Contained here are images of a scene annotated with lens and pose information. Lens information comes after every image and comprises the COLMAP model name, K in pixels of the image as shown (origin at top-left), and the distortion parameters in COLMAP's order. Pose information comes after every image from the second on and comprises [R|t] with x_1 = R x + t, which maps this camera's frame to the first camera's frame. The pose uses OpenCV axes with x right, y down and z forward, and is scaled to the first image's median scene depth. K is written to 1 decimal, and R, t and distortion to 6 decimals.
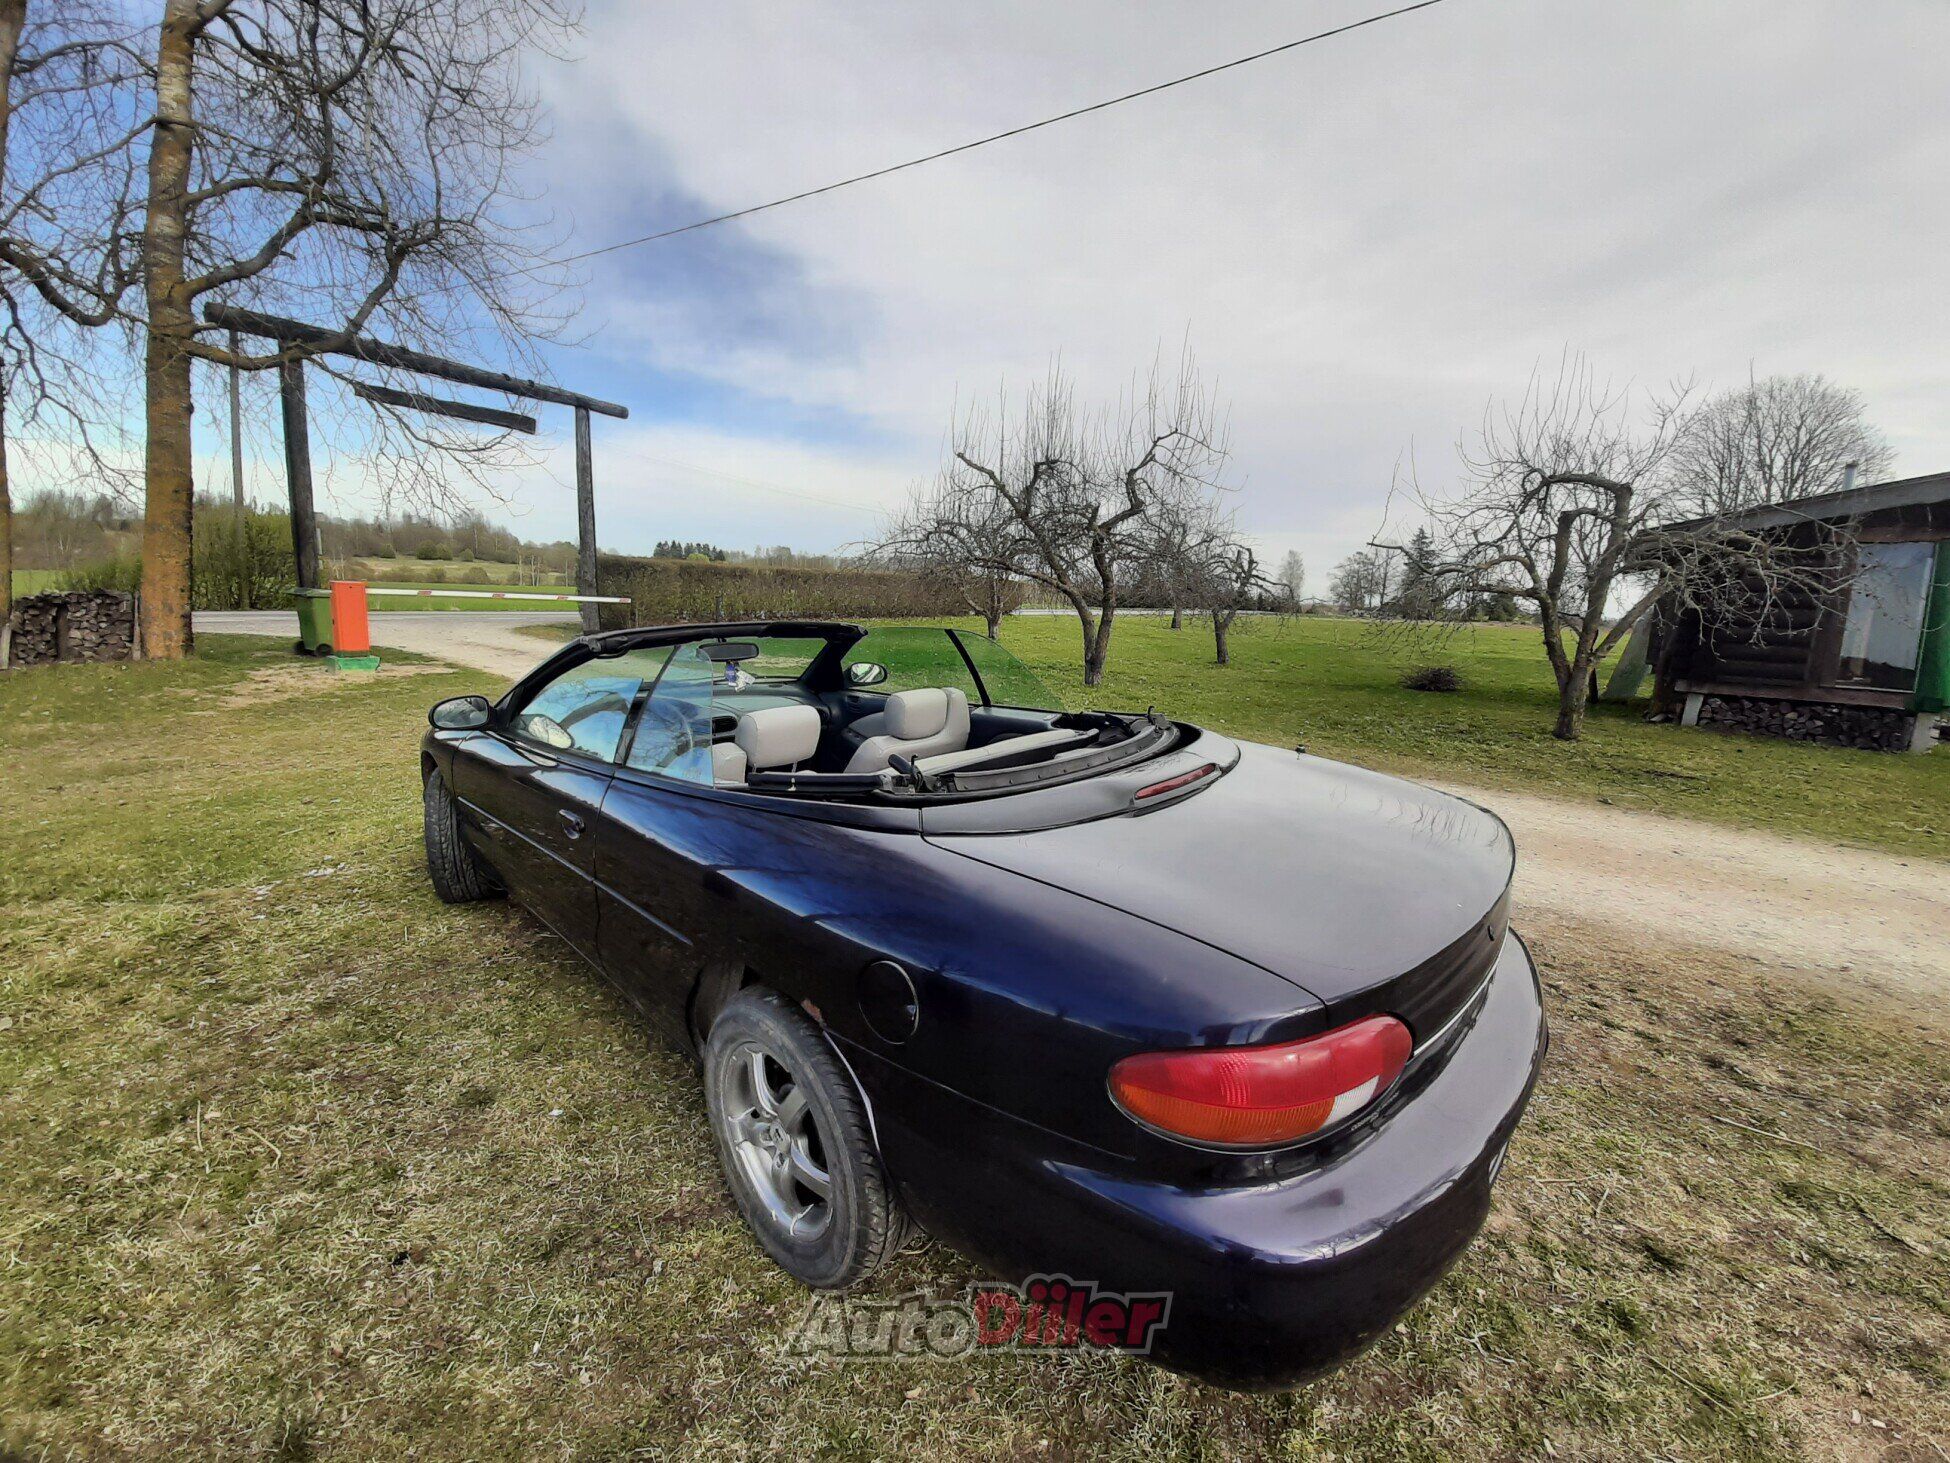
lens RADIAL K [[771.0, 0, 997.7], [0, 771.0, 753.3], [0, 0, 1]] dist [-0.001115, -0.006495]
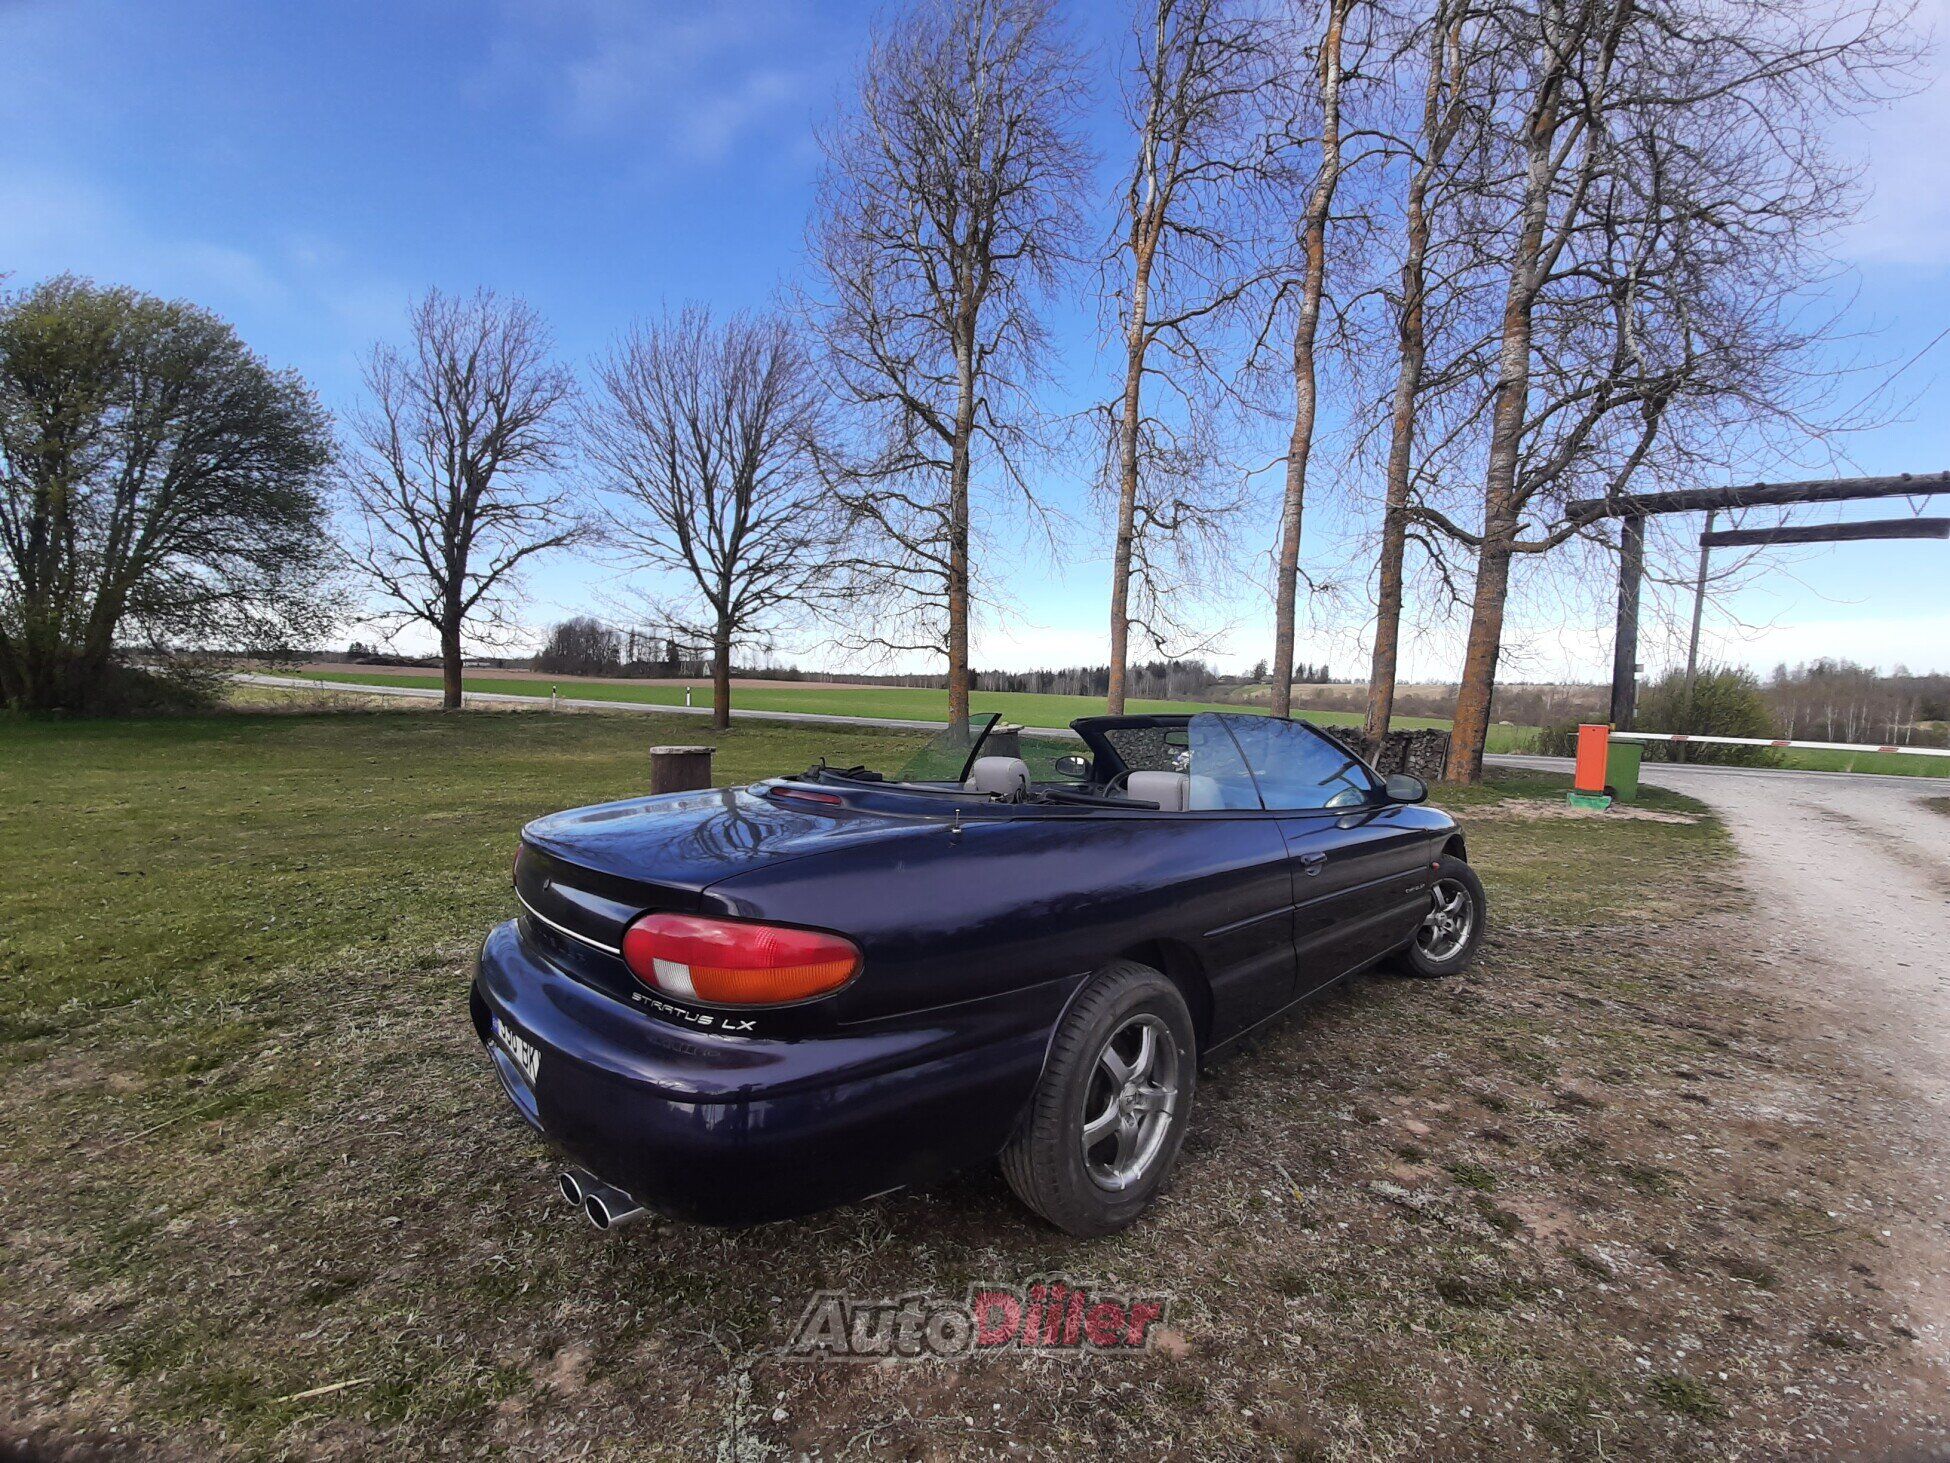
lens RADIAL K [[771.0, 0, 986.9], [0, 771.0, 733.6], [0, 0, 1]] dist [-0.001115, -0.006495]
pose [[-0.057817, -0.001107, -0.998327, 0.210542], [-0.232872, 0.972428, 0.012408, -0.024691], [0.970787, 0.233200, -0.056480, 0.210823]]
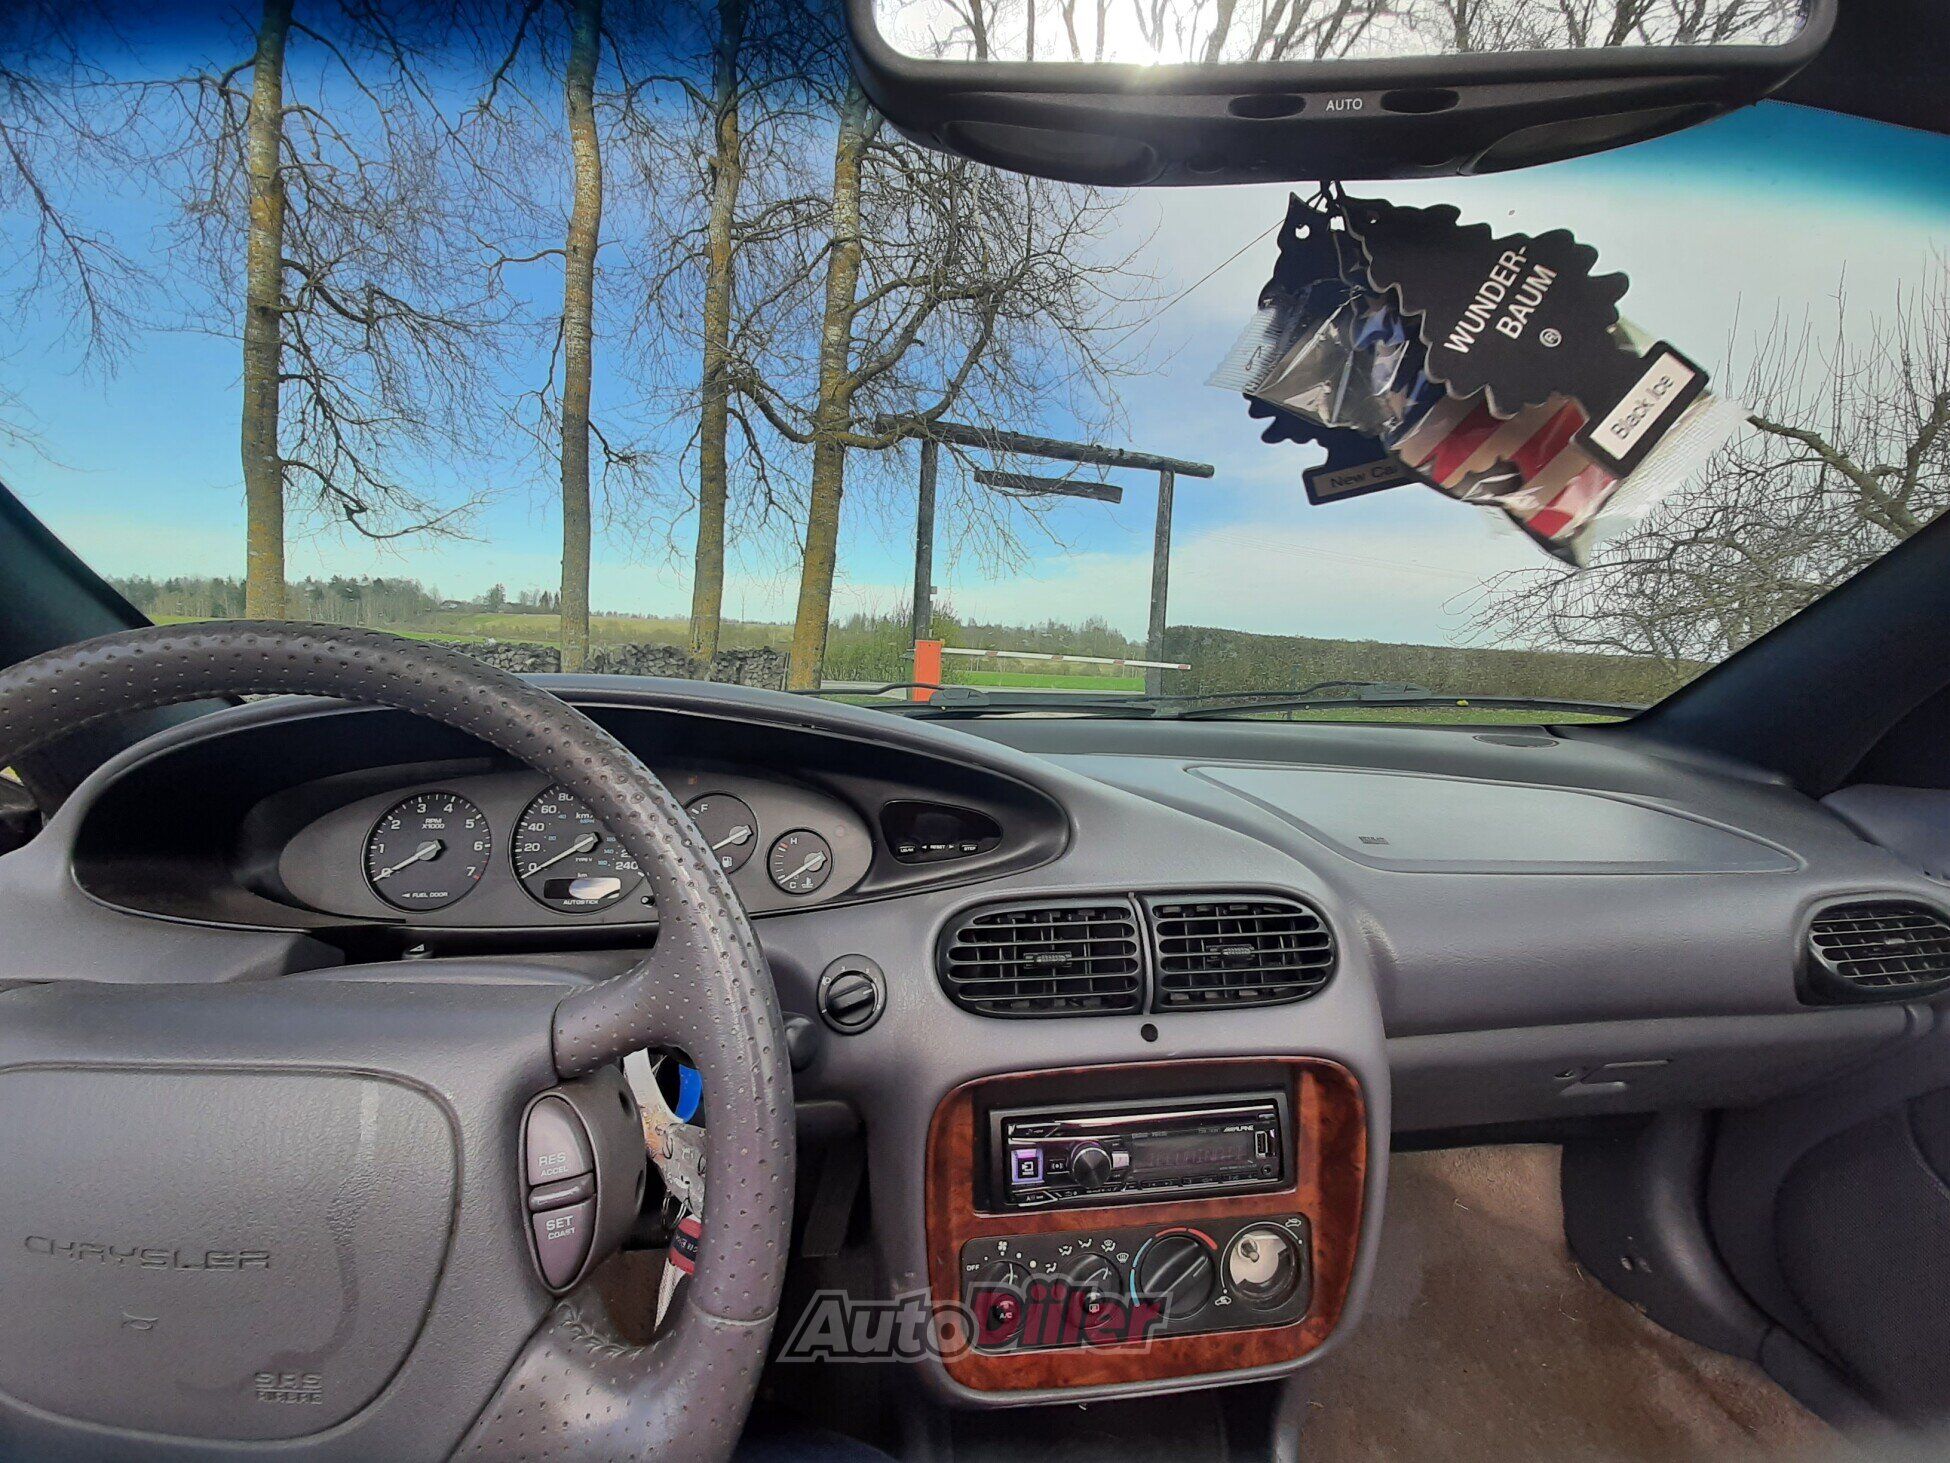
lens RADIAL K [[771.0, 0, 989.3], [0, 771.0, 735.7], [0, 0, 1]] dist [-0.001115, -0.006495]
pose [[0.751015, 0.052846, -0.658167, -0.083069], [-0.147361, 0.985065, -0.089056, -0.018169], [0.643631, 0.163870, 0.747586, 0.255599]]
